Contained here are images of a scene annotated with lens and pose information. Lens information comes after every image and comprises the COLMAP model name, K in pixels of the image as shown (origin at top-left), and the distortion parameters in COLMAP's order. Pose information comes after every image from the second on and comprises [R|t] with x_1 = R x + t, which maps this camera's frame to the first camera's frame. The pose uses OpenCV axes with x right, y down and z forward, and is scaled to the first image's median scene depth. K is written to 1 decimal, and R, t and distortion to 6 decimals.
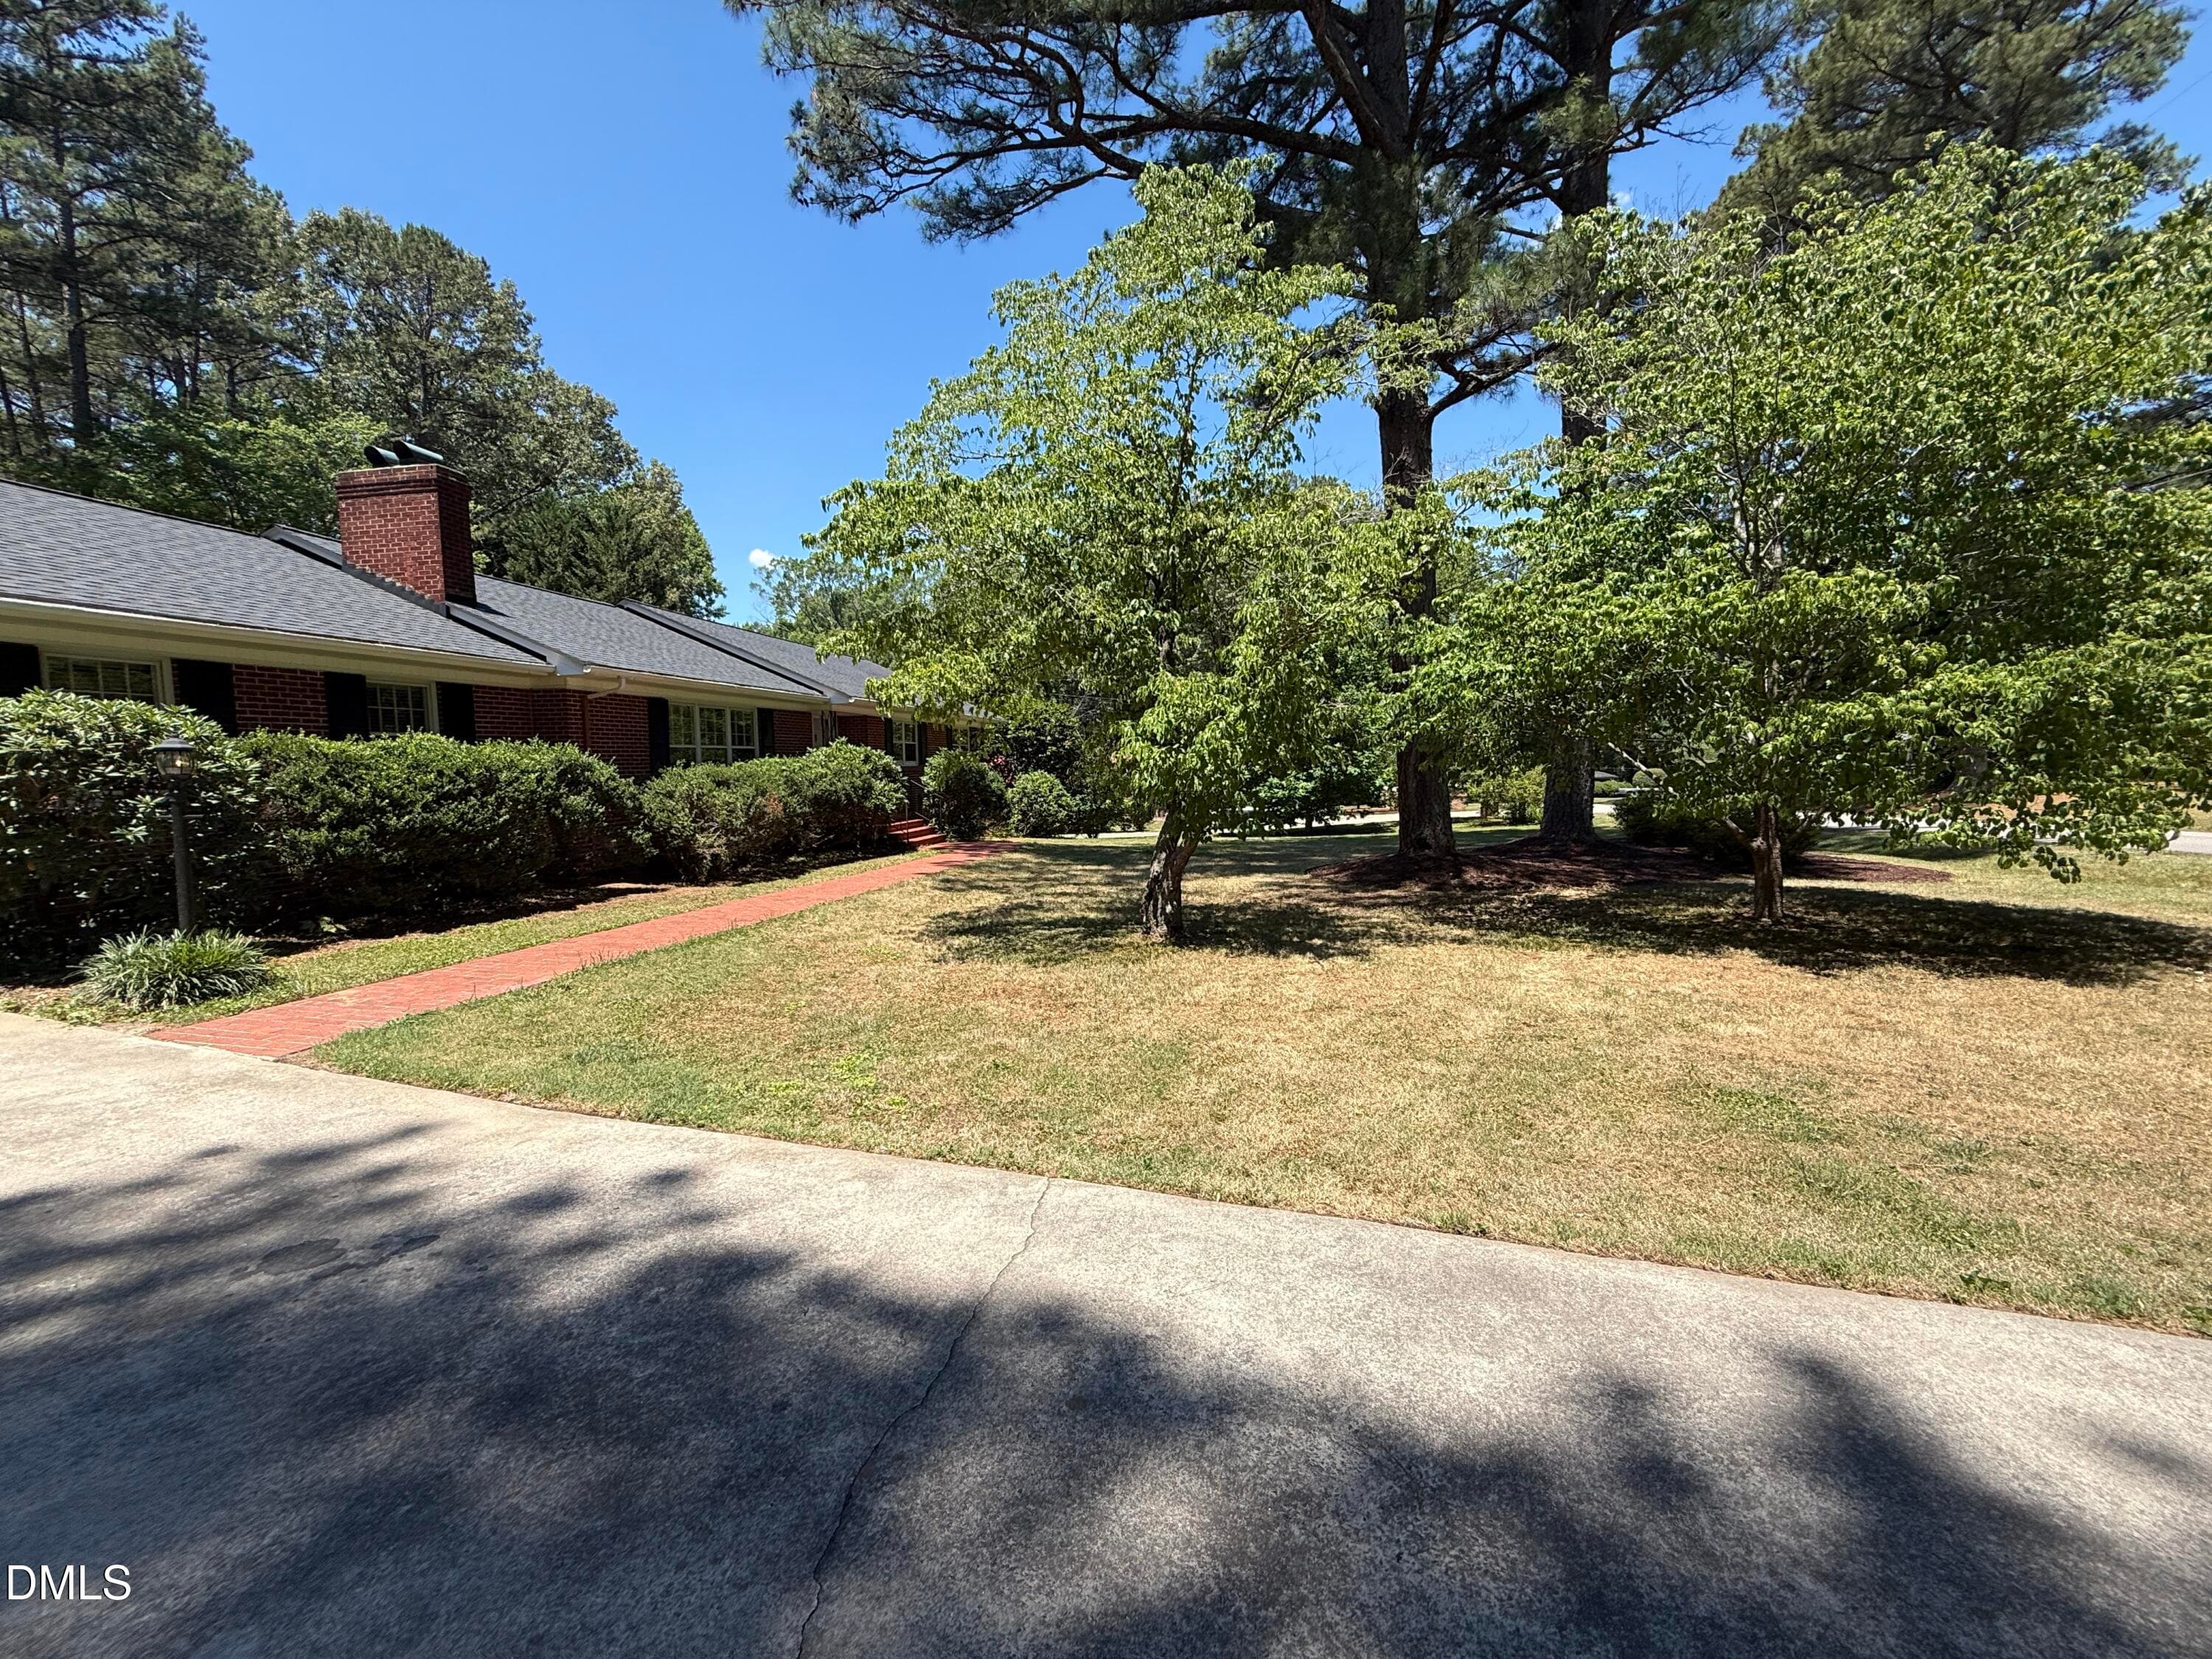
lens RADIAL K [[876.6, 0, 1105.7], [0, 876.6, 833.6], [0, 0, 1]] dist [0.000821, -0.000037]
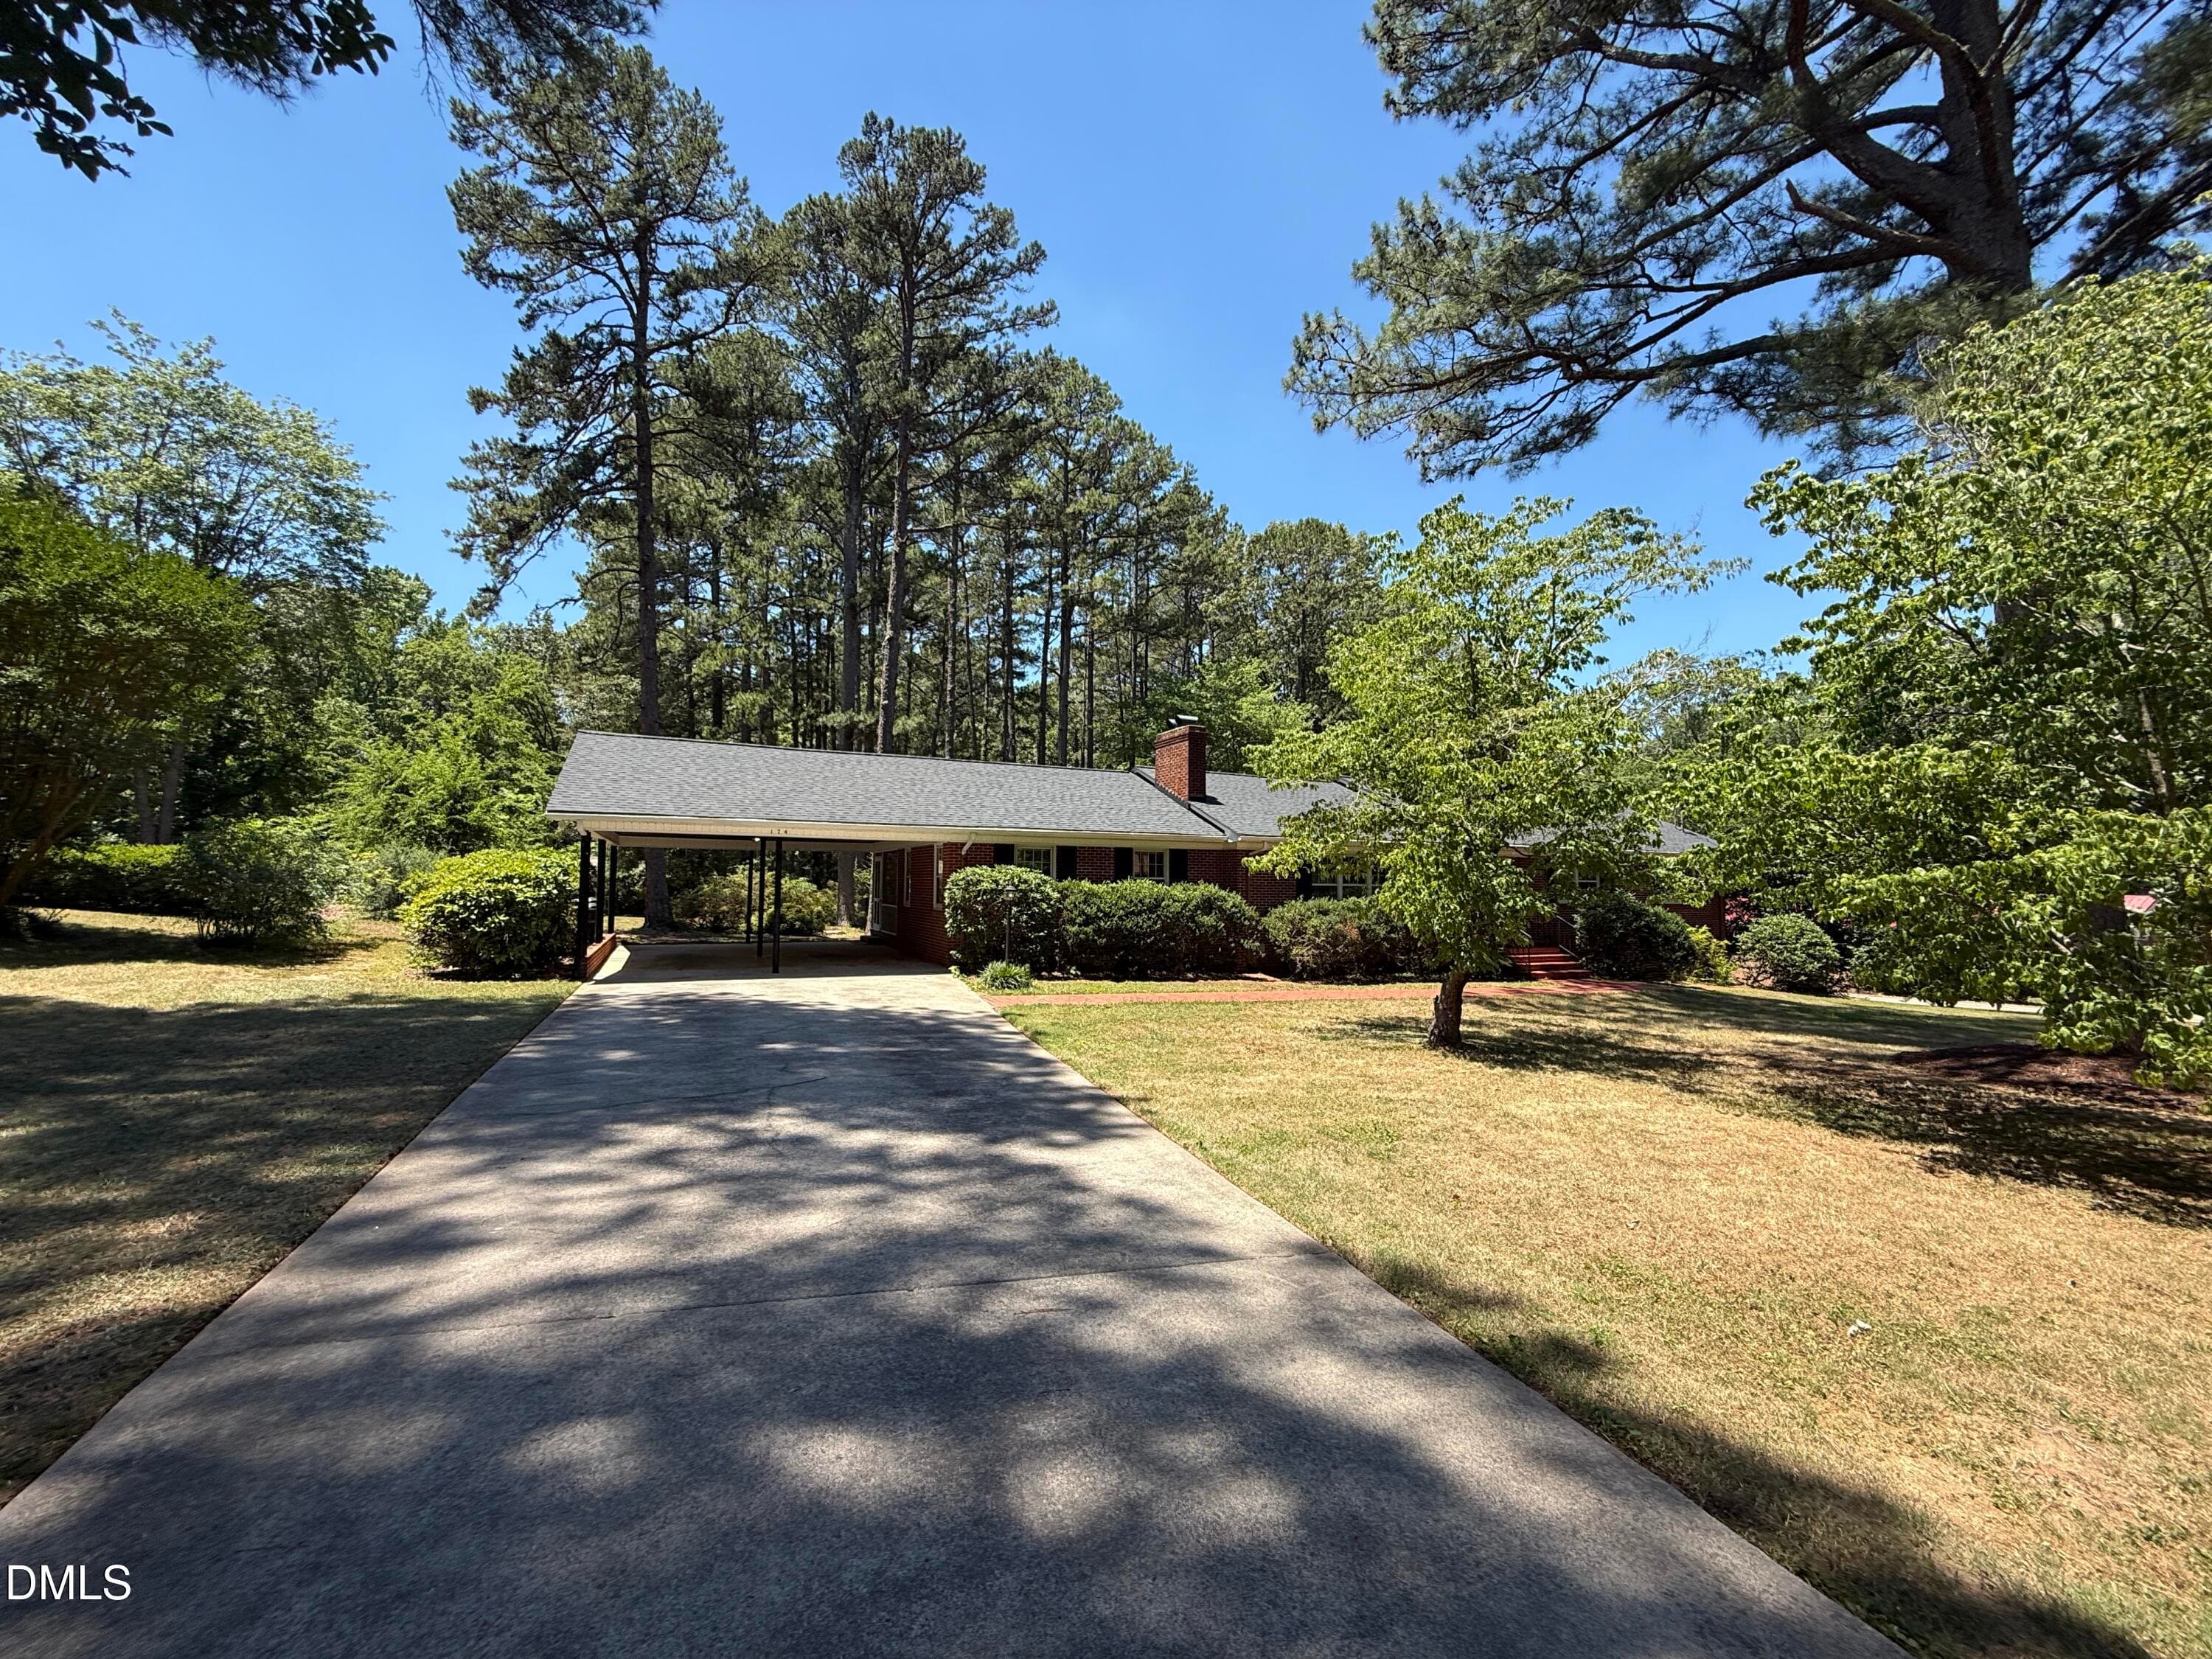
lens RADIAL K [[876.6, 0, 1105.1], [0, 876.6, 826.7], [0, 0, 1]] dist [0.000821, -0.000037]
pose [[0.597803, -0.040475, -0.800621, 0.544171], [-0.084231, 0.990025, -0.112943, -0.005345], [0.797206, 0.134955, 0.588430, -0.147443]]
